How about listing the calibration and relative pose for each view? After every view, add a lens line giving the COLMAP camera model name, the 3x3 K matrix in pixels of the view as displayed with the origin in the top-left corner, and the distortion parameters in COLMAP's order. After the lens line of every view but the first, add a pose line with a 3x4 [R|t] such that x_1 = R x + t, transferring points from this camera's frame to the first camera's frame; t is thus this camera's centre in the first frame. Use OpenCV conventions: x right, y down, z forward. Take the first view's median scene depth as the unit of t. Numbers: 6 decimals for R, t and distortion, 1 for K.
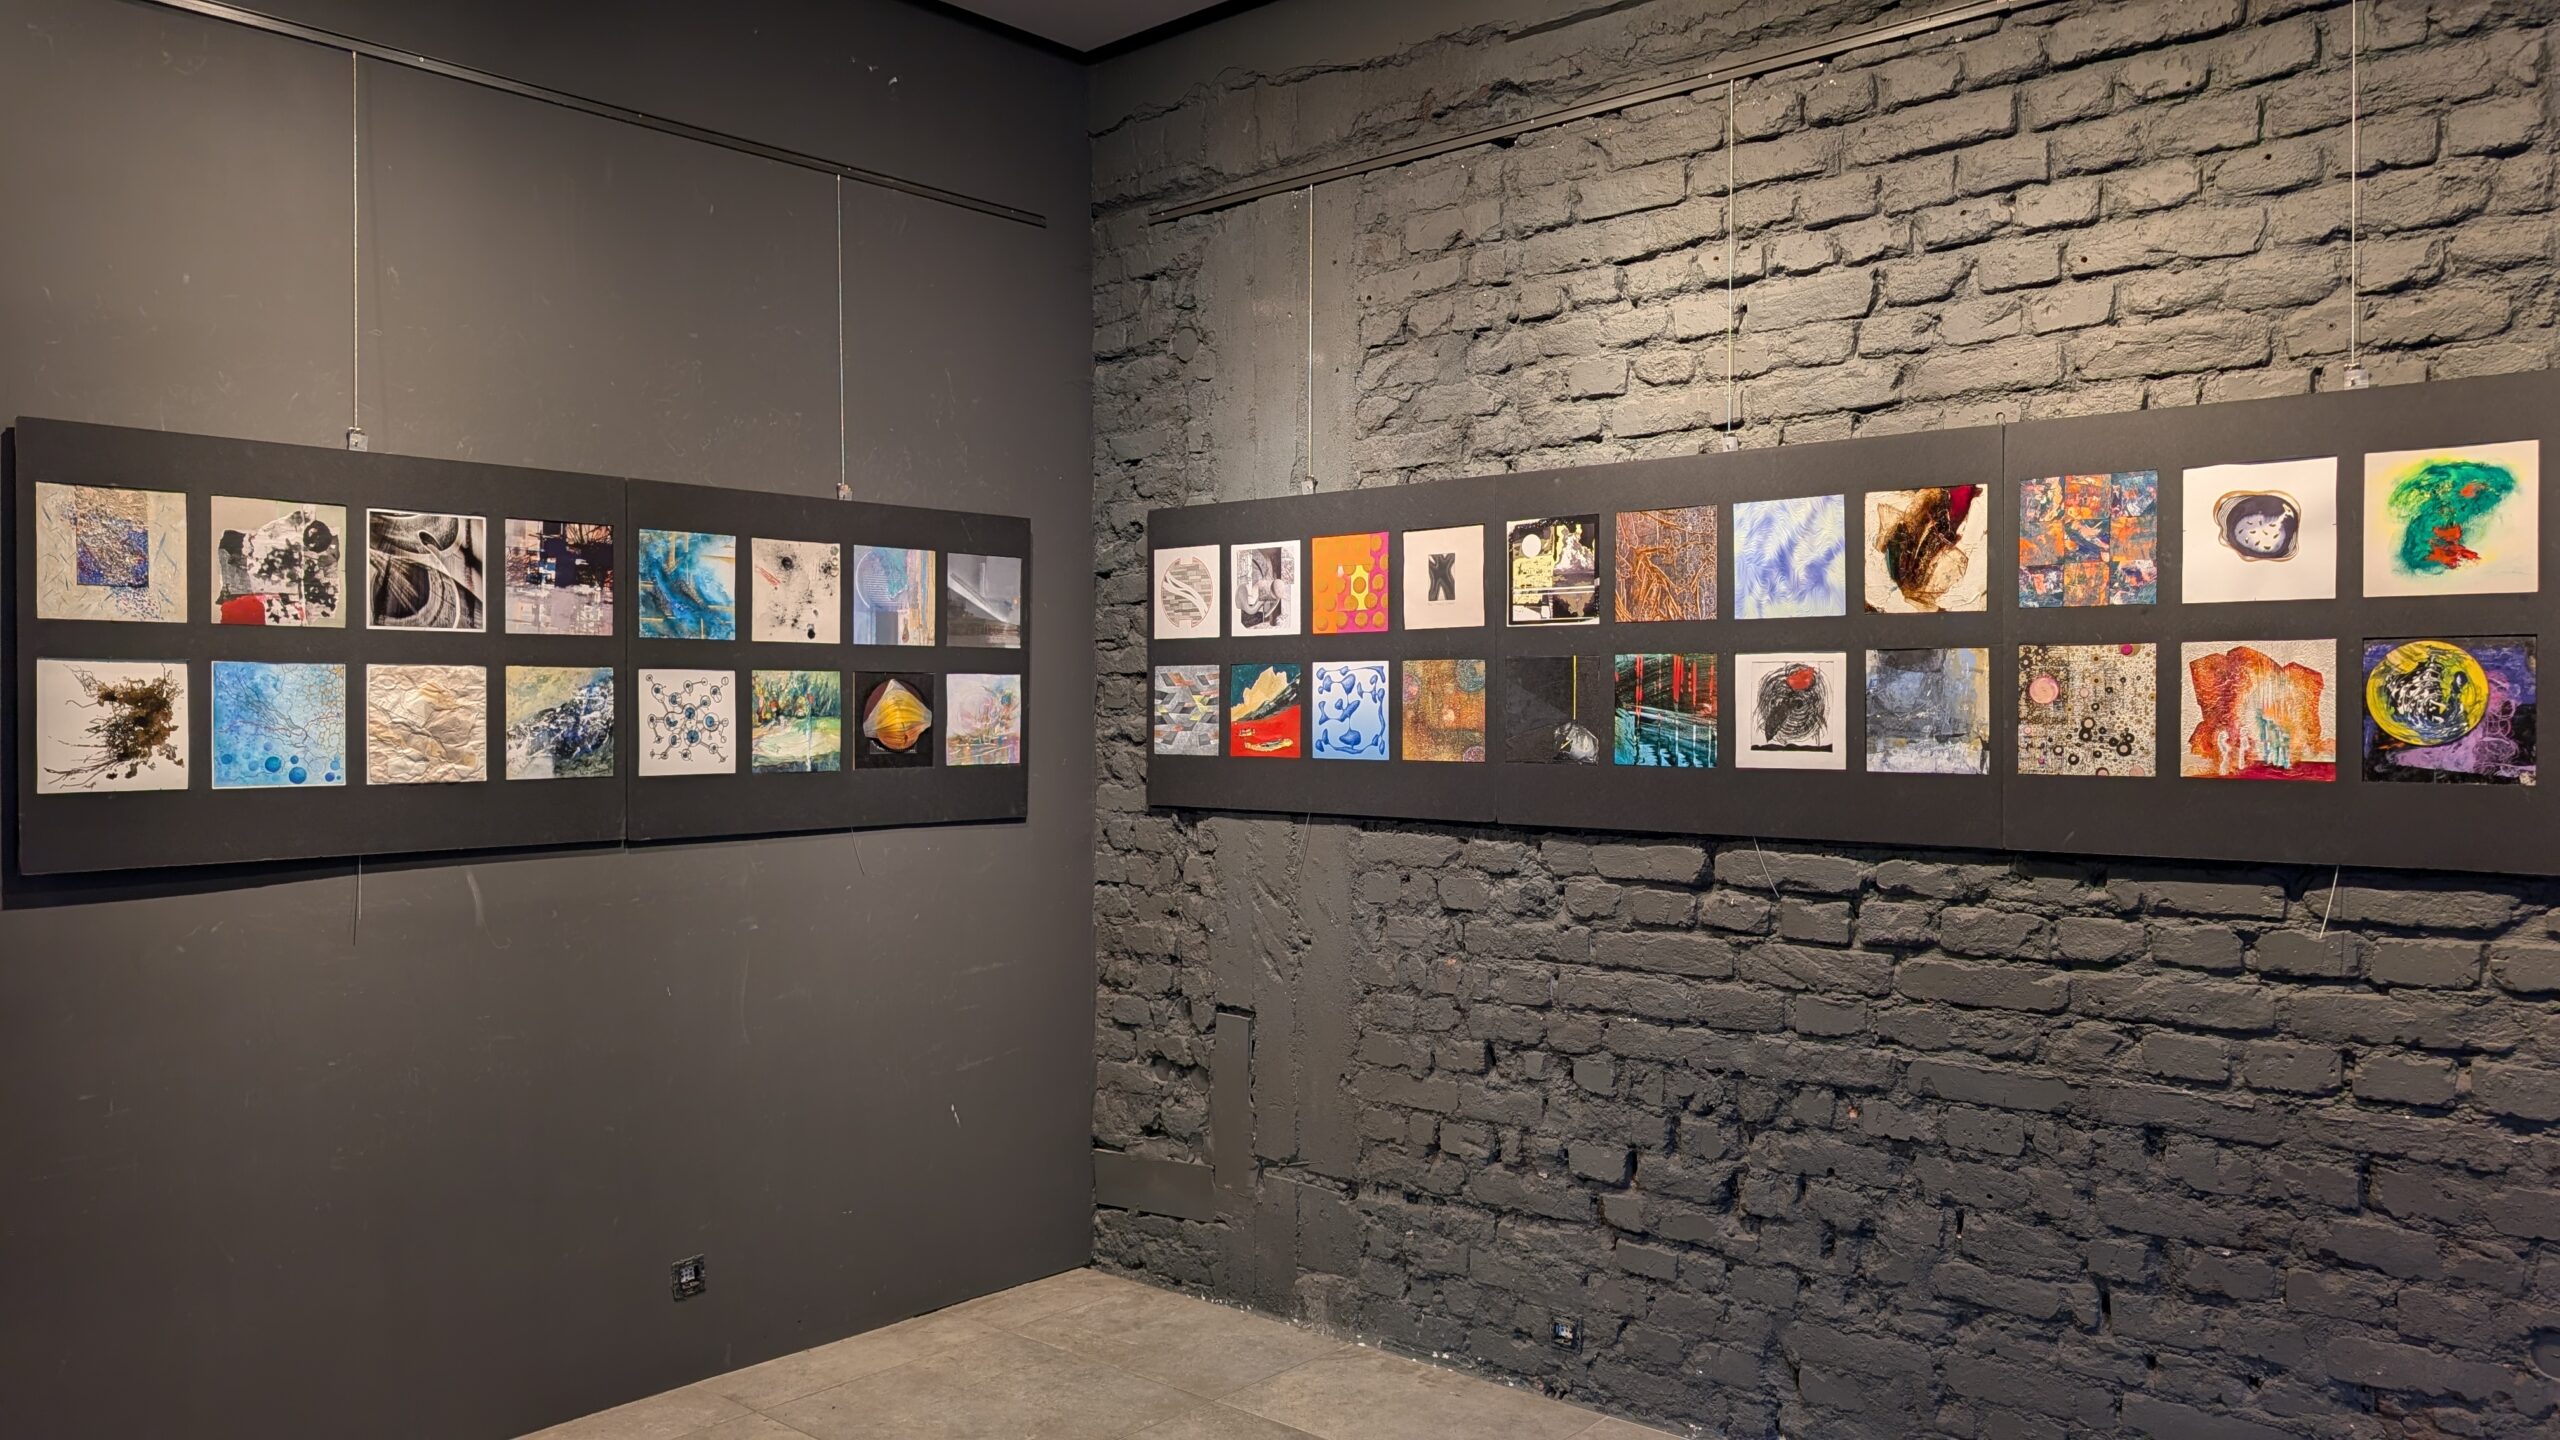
lens RADIAL K [[1843.2, 0, 1274.6], [0, 1843.2, 720.6], [0, 0, 1]] dist [0.032554, -0.039597]
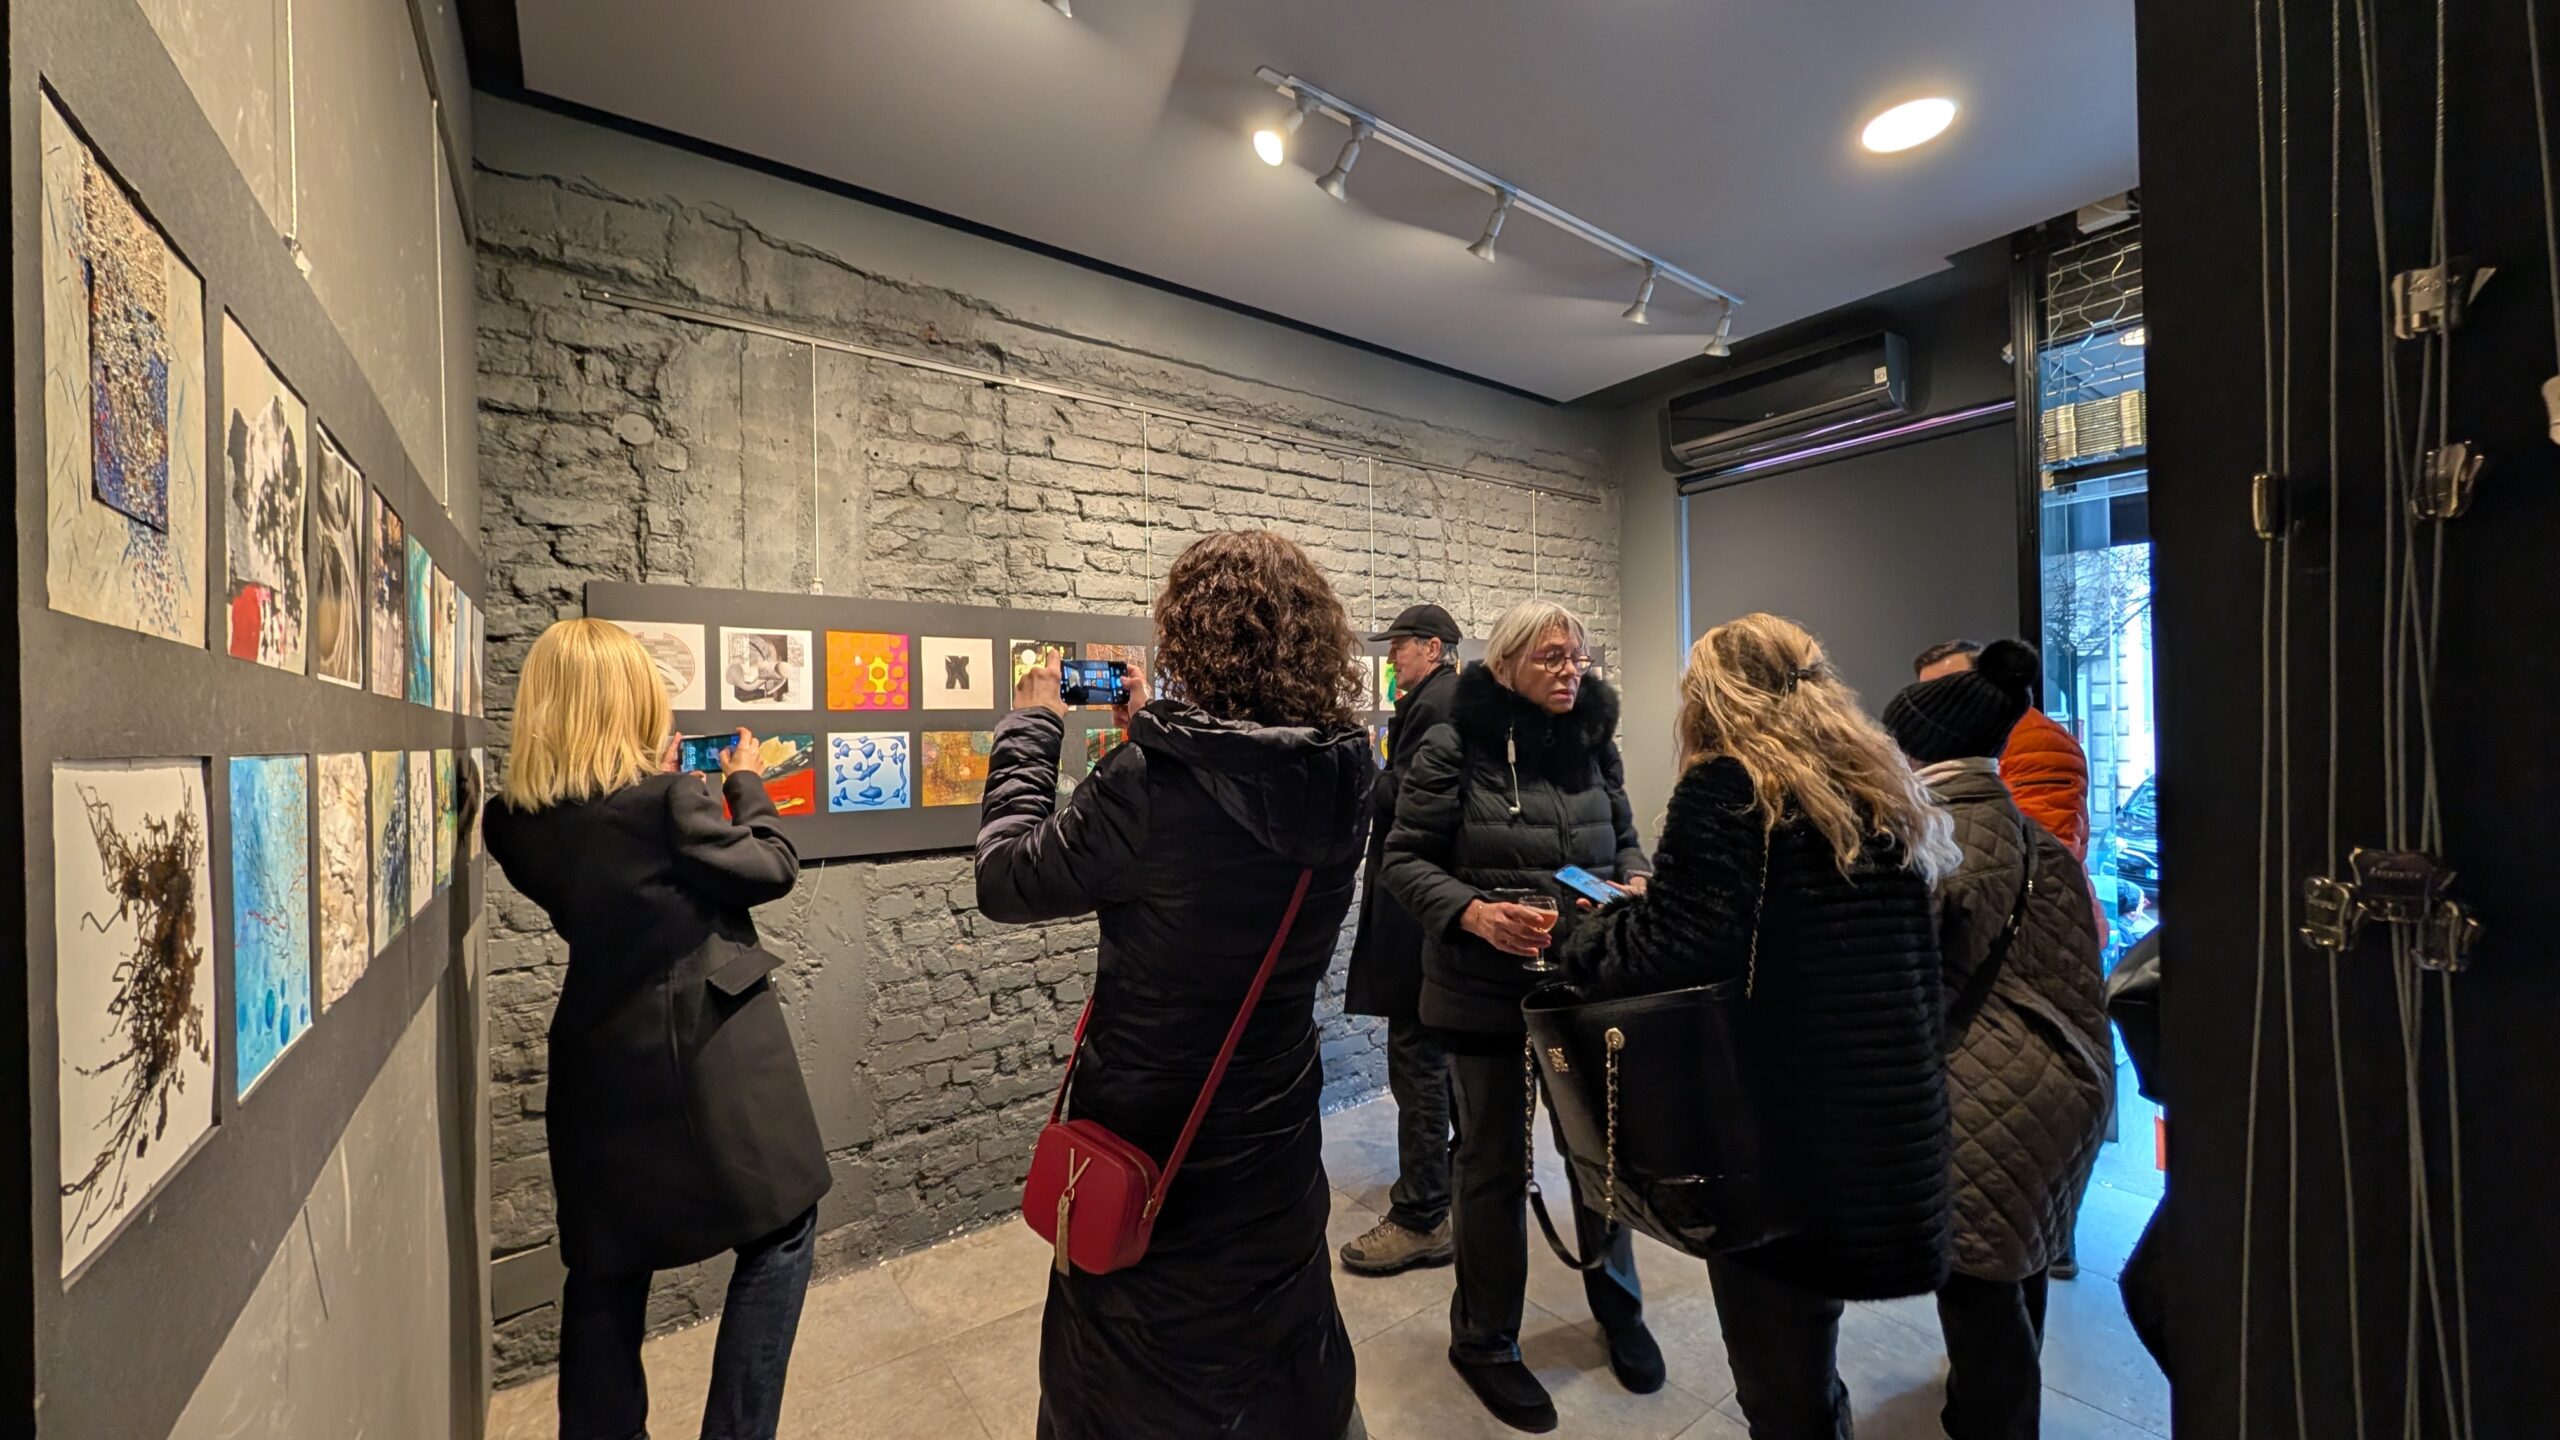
lens RADIAL K [[951.6, 0, 1307.2], [0, 951.6, 728.0], [0, 0, 1]] dist [-0.012155, 0.000012]
pose [[0.196080, 0.000664, 0.980588, -0.581726], [0.025411, 0.999660, -0.005758, -0.025584], [-0.980259, 0.026047, 0.195997, 0.615644]]
